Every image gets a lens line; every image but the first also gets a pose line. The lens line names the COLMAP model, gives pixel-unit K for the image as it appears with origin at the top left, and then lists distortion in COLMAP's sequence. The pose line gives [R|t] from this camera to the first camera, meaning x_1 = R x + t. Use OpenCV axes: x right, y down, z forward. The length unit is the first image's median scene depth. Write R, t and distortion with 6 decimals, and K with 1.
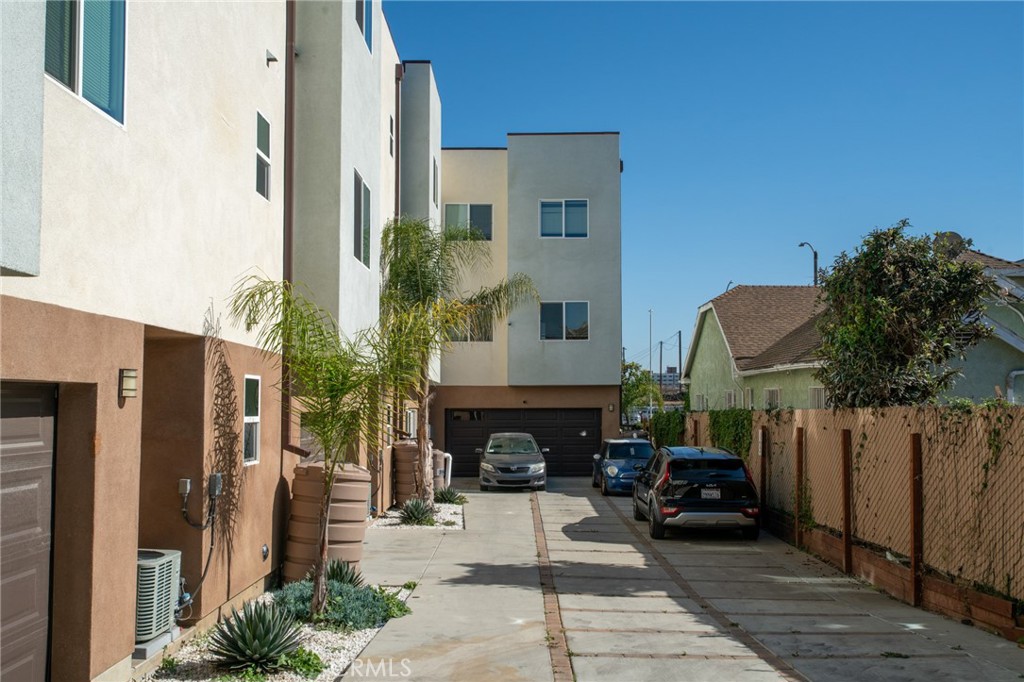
lens RADIAL K [[1012.8, 0, 512.0], [0, 1012.8, 341.0], [0, 0, 1]] dist [0.009707, 0.004608]
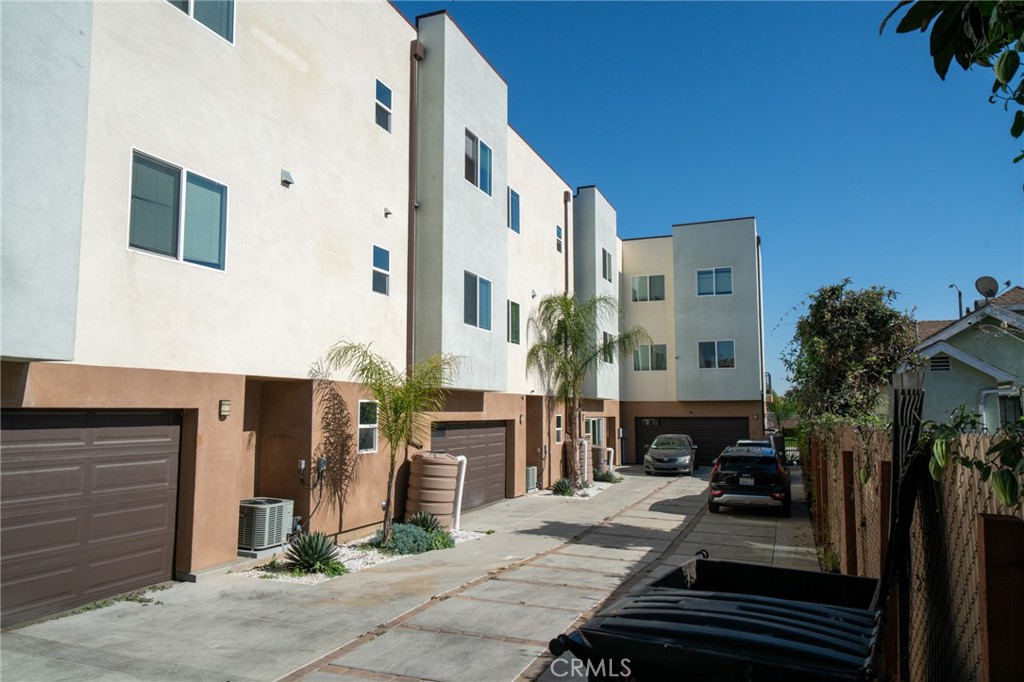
lens RADIAL K [[699.8, 0, 512.0], [0, 699.8, 341.0], [0, 0, 1]] dist [0.000671, 0.000665]
pose [[0.931964, -0.035497, -0.360810, 0.247129], [0.021671, 0.998870, -0.042295, -0.006547], [0.361904, 0.031598, 0.931680, -0.007382]]
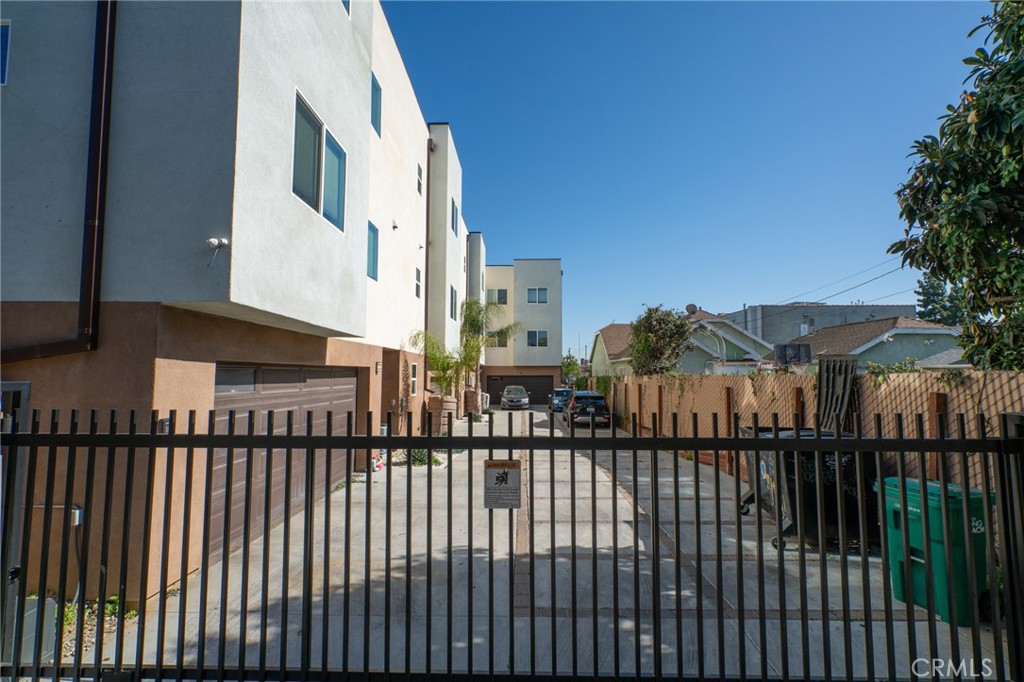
lens RADIAL K [[467.8, 0, 512.0], [0, 467.8, 341.0], [0, 0, 1]] dist [0.000029, 0.000006]
pose [[0.999852, 0.001511, -0.017115, 0.019458], [-0.001638, 0.999971, -0.007419, -0.010944], [0.017104, 0.007446, 0.999826, -0.168152]]
